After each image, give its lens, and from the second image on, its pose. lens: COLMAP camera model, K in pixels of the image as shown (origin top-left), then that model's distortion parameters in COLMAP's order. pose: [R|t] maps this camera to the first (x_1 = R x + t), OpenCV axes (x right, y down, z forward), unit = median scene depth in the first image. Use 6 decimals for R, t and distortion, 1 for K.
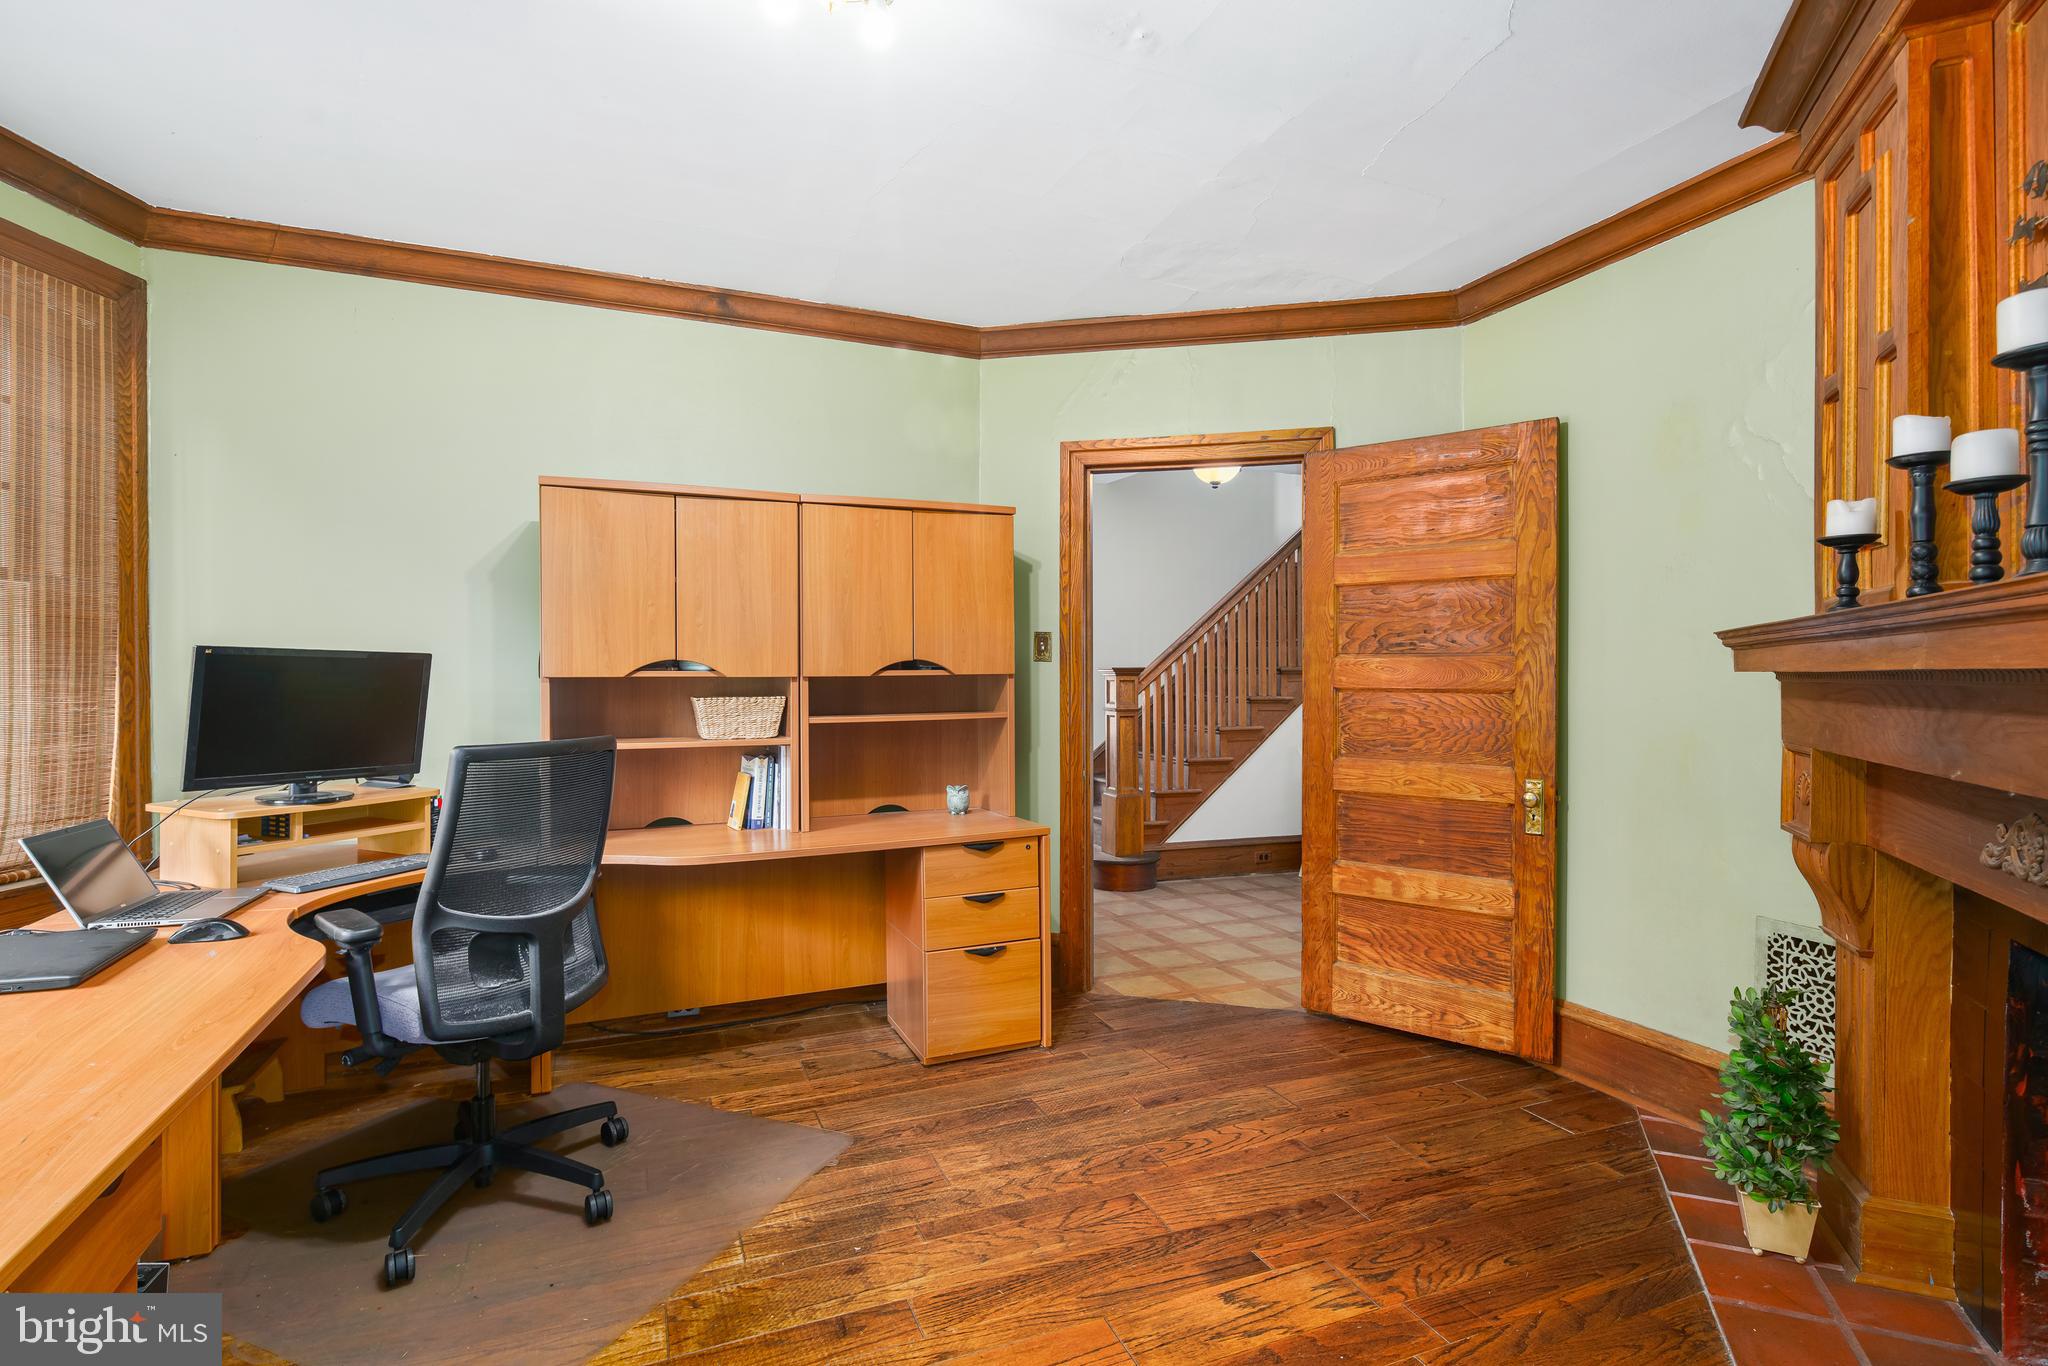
lens RADIAL K [[1018.1, 0, 1015.5], [0, 1018.1, 683.2], [0, 0, 1]] dist [0.005432, -0.002606]
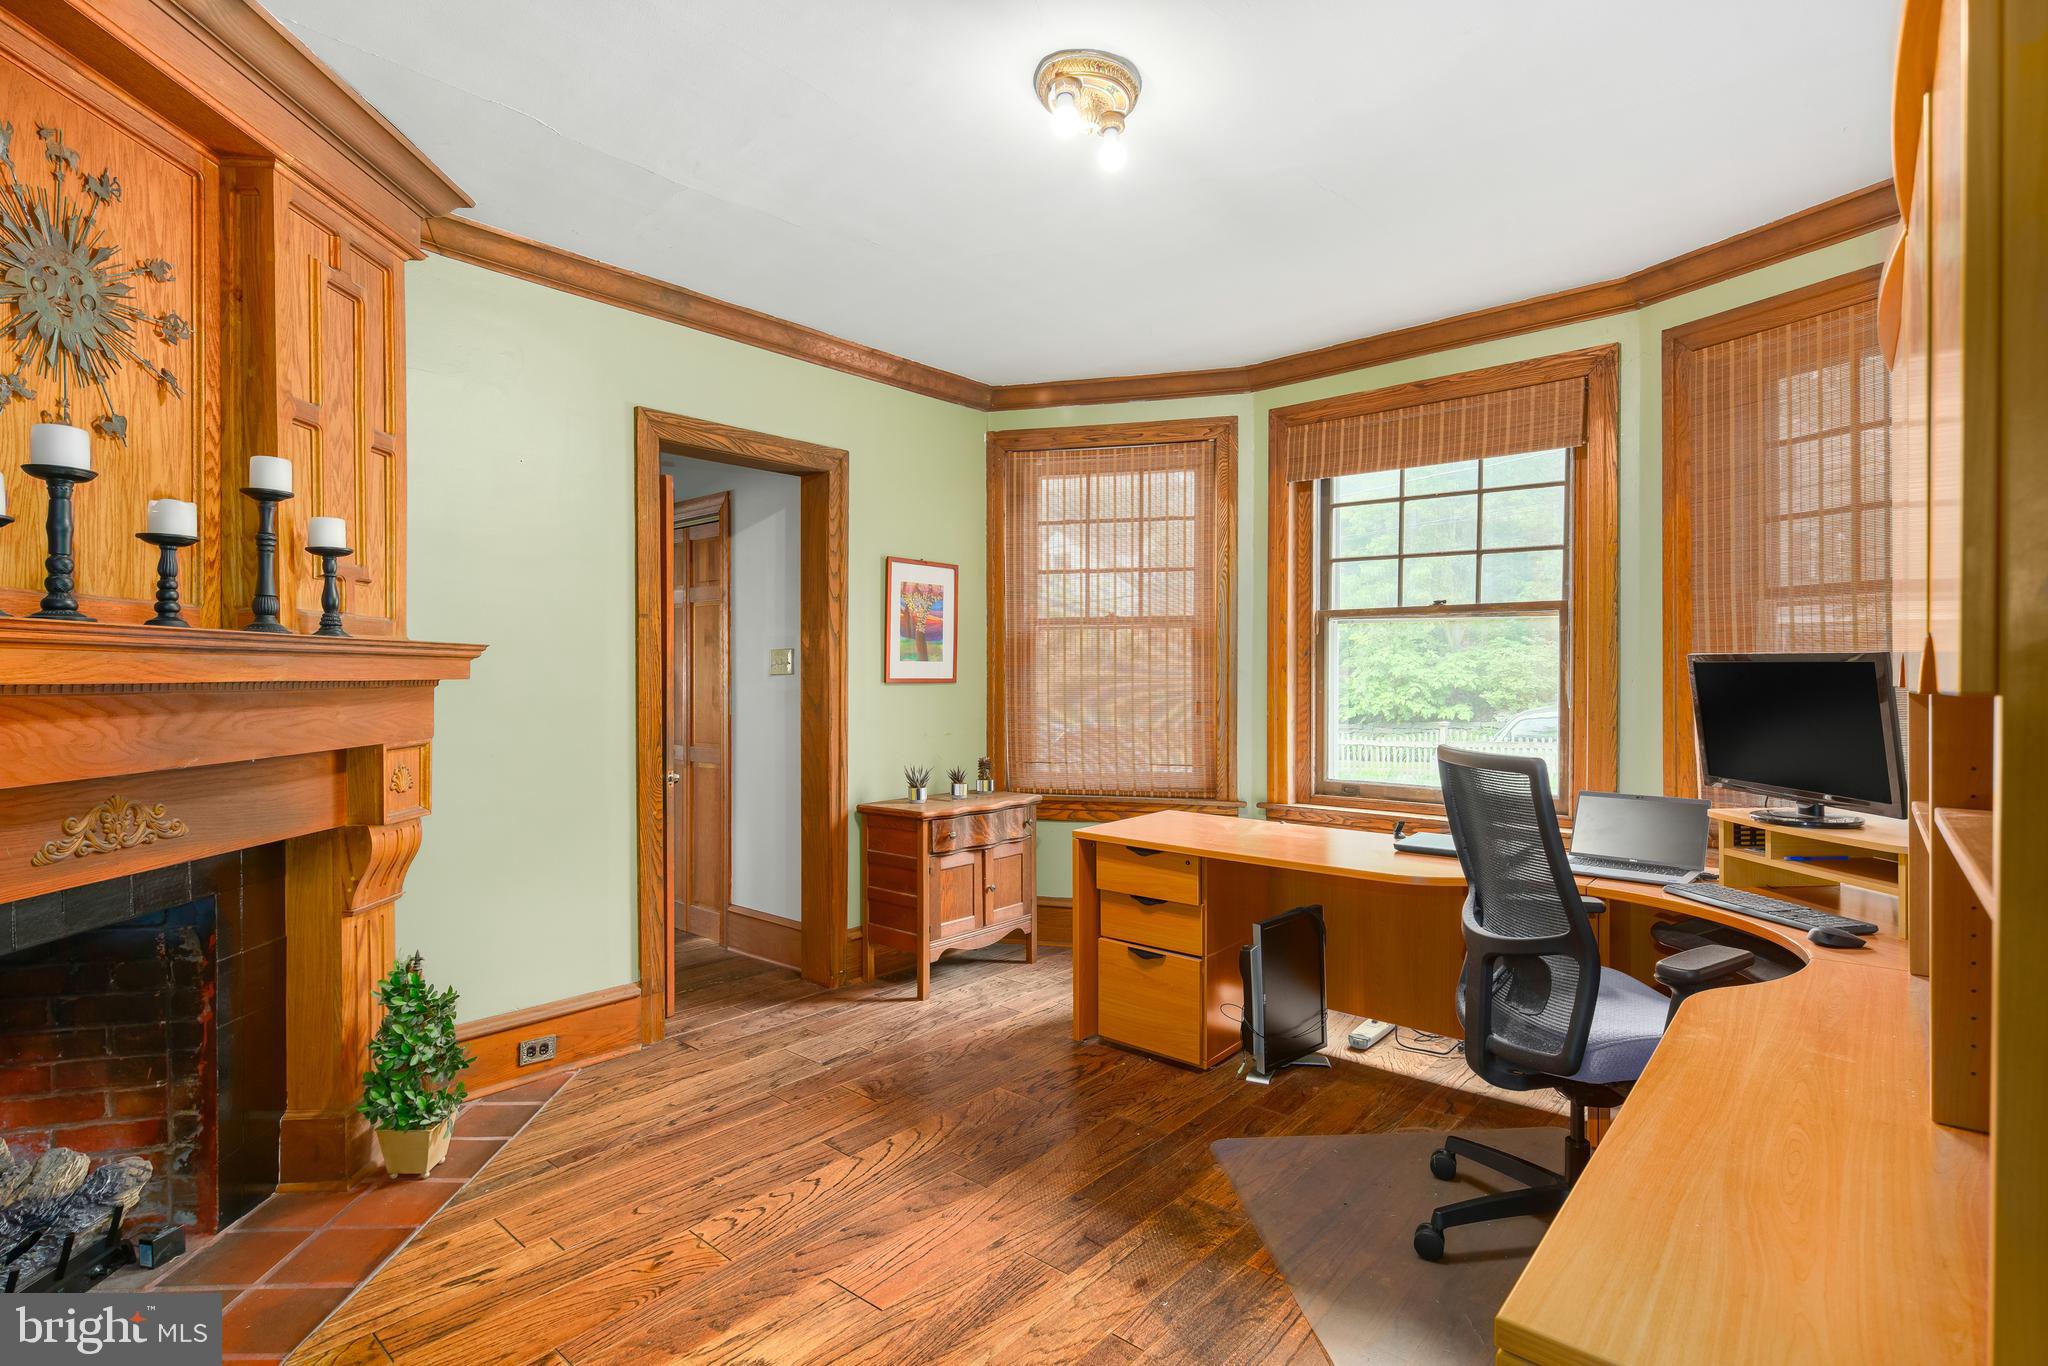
lens RADIAL K [[1018.1, 0, 1017.6], [0, 1018.1, 684.7], [0, 0, 1]] dist [0.005432, -0.002606]
pose [[-0.897471, 0.003667, -0.441058, 0.403907], [0.001177, 0.999982, 0.005919, -0.011561], [0.441072, 0.004793, -0.897459, 1.928425]]
